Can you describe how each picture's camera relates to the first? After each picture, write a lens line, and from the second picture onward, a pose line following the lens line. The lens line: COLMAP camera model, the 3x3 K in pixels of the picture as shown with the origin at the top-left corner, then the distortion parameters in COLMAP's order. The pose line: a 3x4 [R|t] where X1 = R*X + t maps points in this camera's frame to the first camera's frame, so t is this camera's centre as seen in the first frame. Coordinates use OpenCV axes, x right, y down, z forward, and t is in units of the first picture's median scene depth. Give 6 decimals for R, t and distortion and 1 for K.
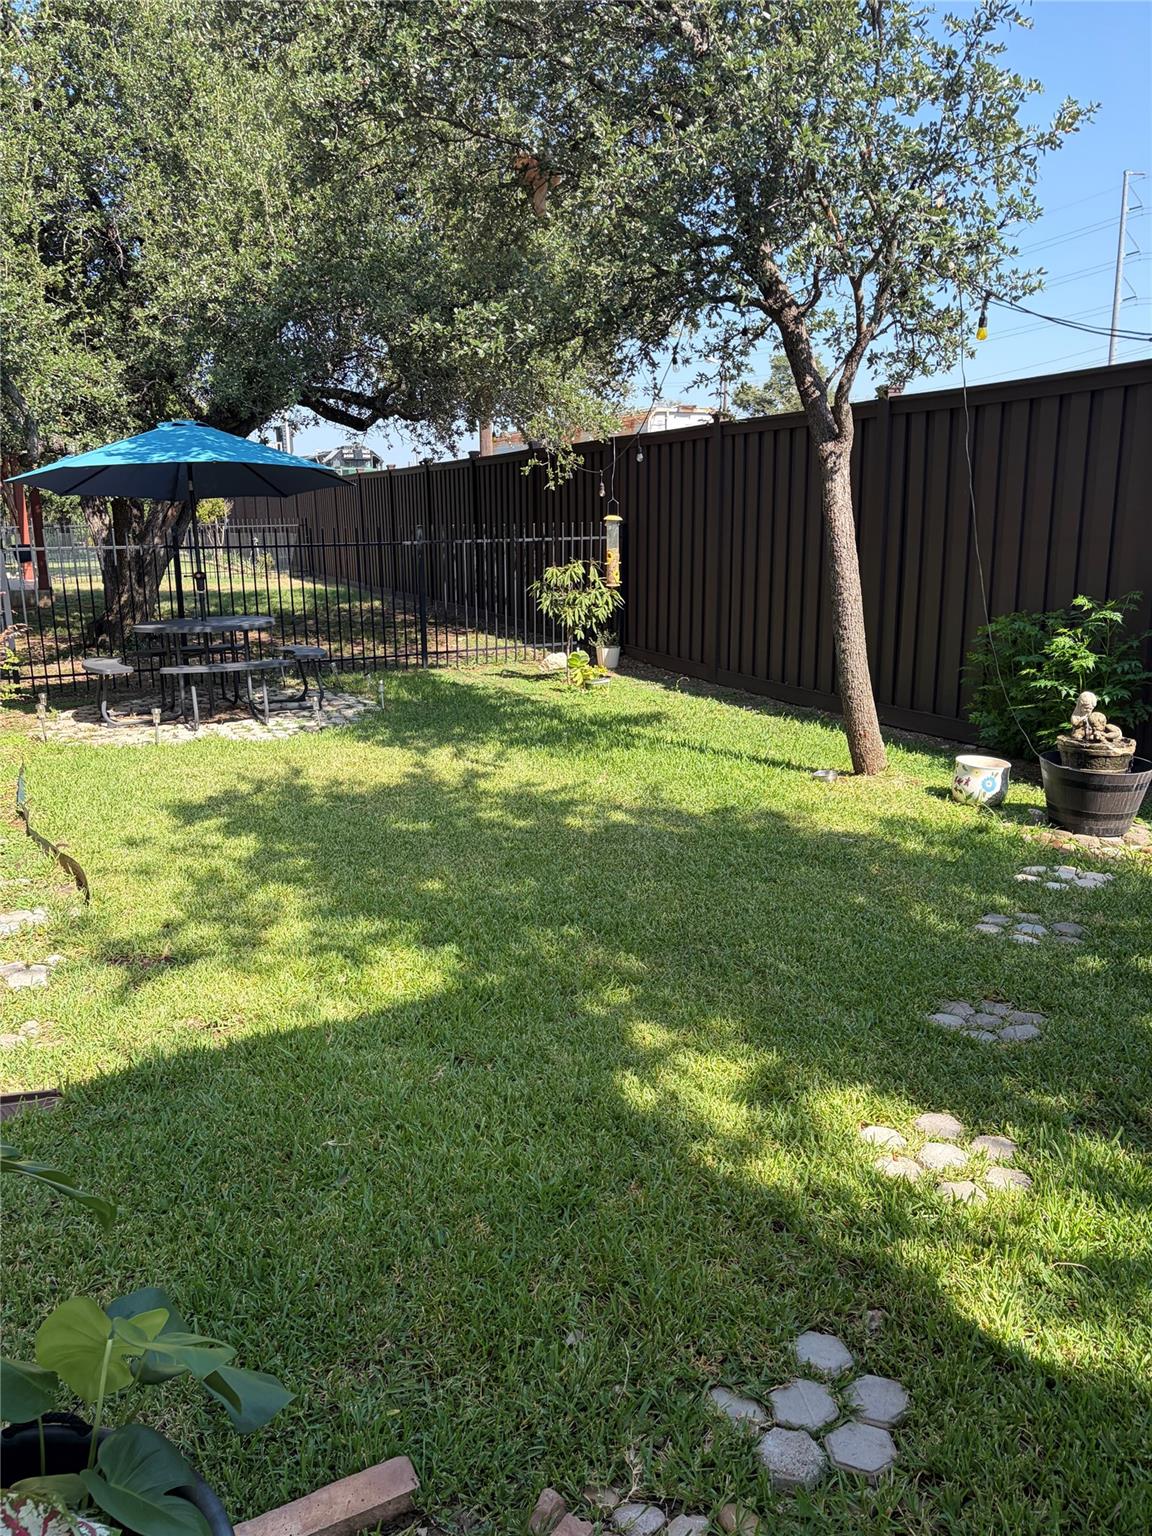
lens RADIAL K [[1208.3, 0, 576.0], [0, 1208.3, 768.0], [0, 0, 1]] dist [0.029357, -0.053345]
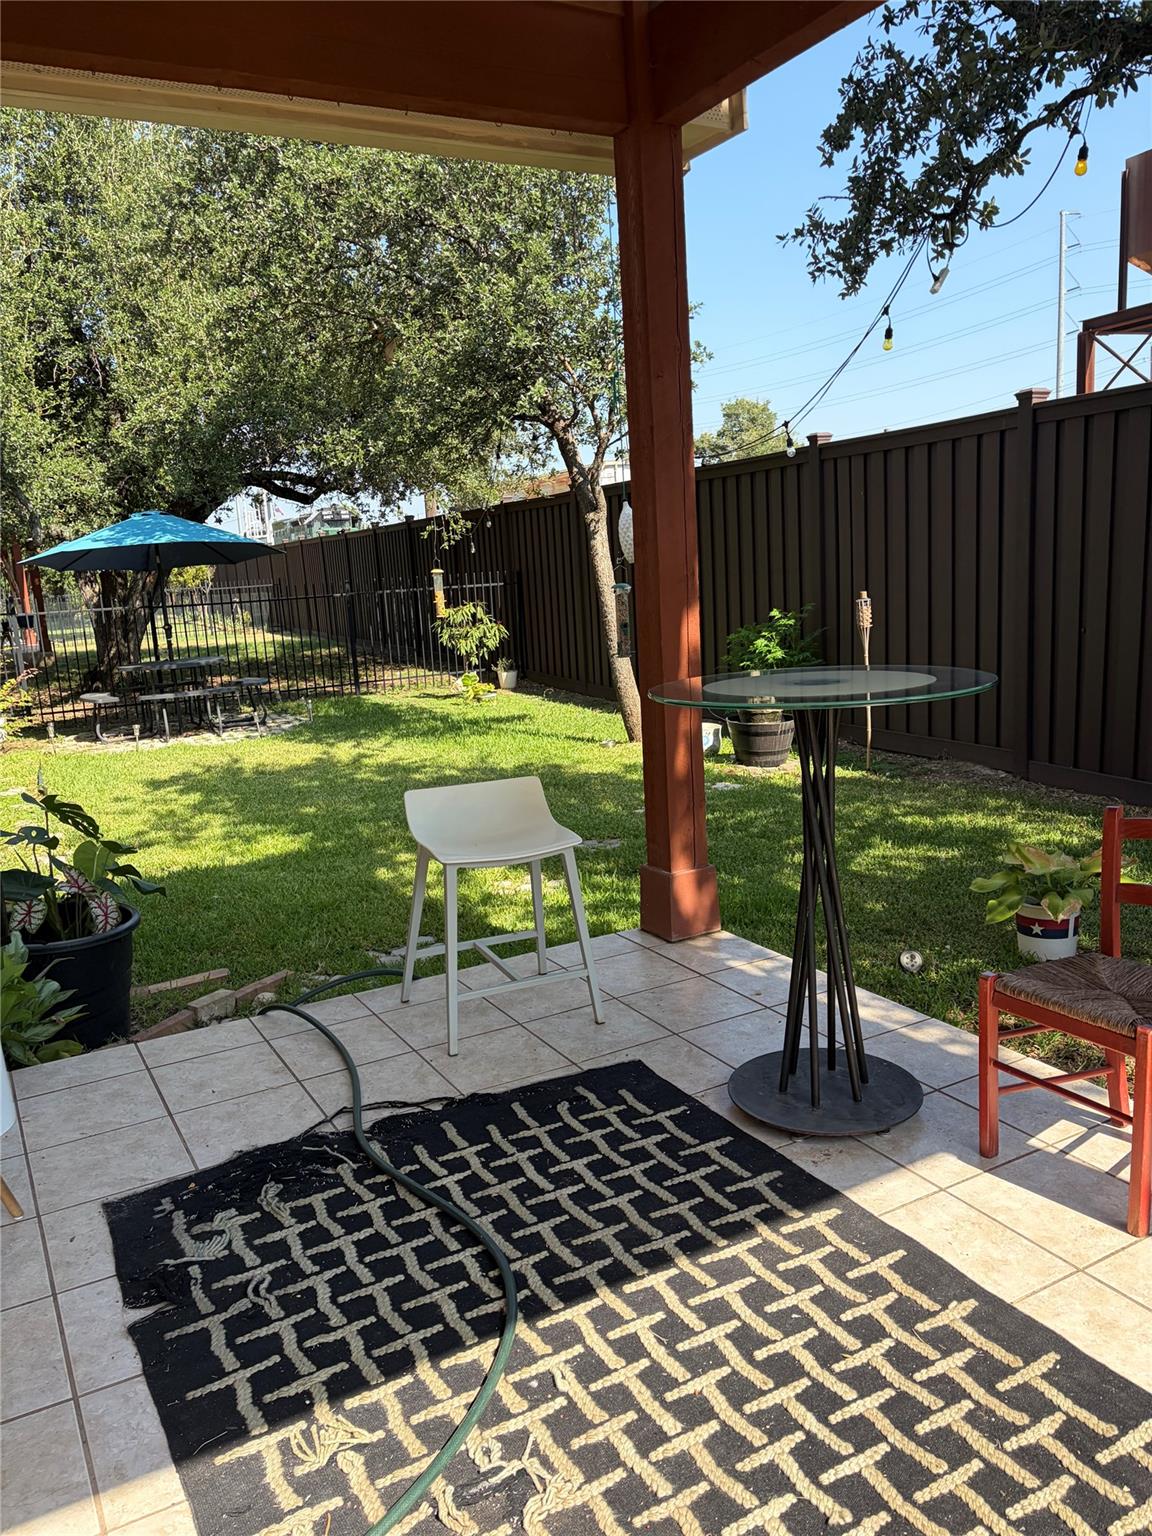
lens RADIAL K [[1184.1, 0, 576.0], [0, 1184.1, 768.0], [0, 0, 1]] dist [0.013881, -0.003517]
pose [[0.998833, -0.047690, 0.007582, 0.110557], [0.047919, 0.998287, -0.033582, 0.056216], [-0.005967, 0.033906, 0.999407, -0.273381]]
